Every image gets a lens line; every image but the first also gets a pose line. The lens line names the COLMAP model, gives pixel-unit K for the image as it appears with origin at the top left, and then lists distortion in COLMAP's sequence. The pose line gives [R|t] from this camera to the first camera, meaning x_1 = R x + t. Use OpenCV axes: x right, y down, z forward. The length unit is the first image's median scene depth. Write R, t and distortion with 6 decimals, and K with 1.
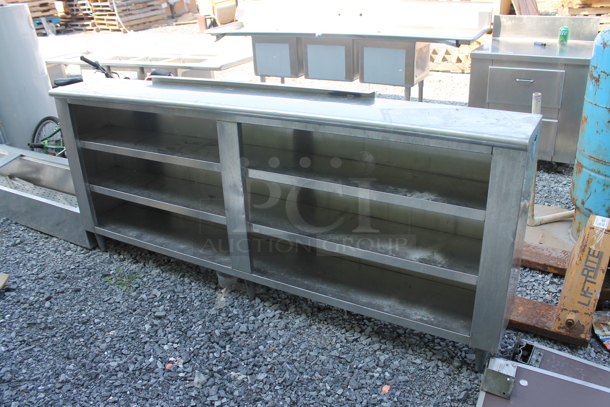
lens RADIAL K [[516.1, 0, 305.0], [0, 516.1, 203.5], [0, 0, 1]] dist [-0.133624, 0.104383]
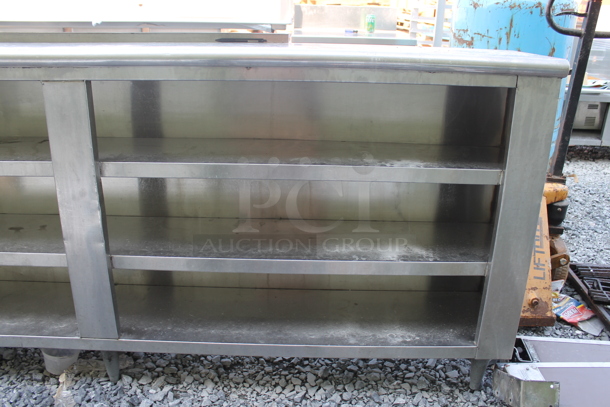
lens RADIAL K [[516.1, 0, 305.0], [0, 516.1, 203.5], [0, 0, 1]] dist [-0.133624, 0.104383]
pose [[0.868062, -0.122427, 0.481123, -0.180297], [0.154569, 0.987597, -0.027576, 0.028392], [-0.471780, 0.098304, 0.876219, 0.354402]]
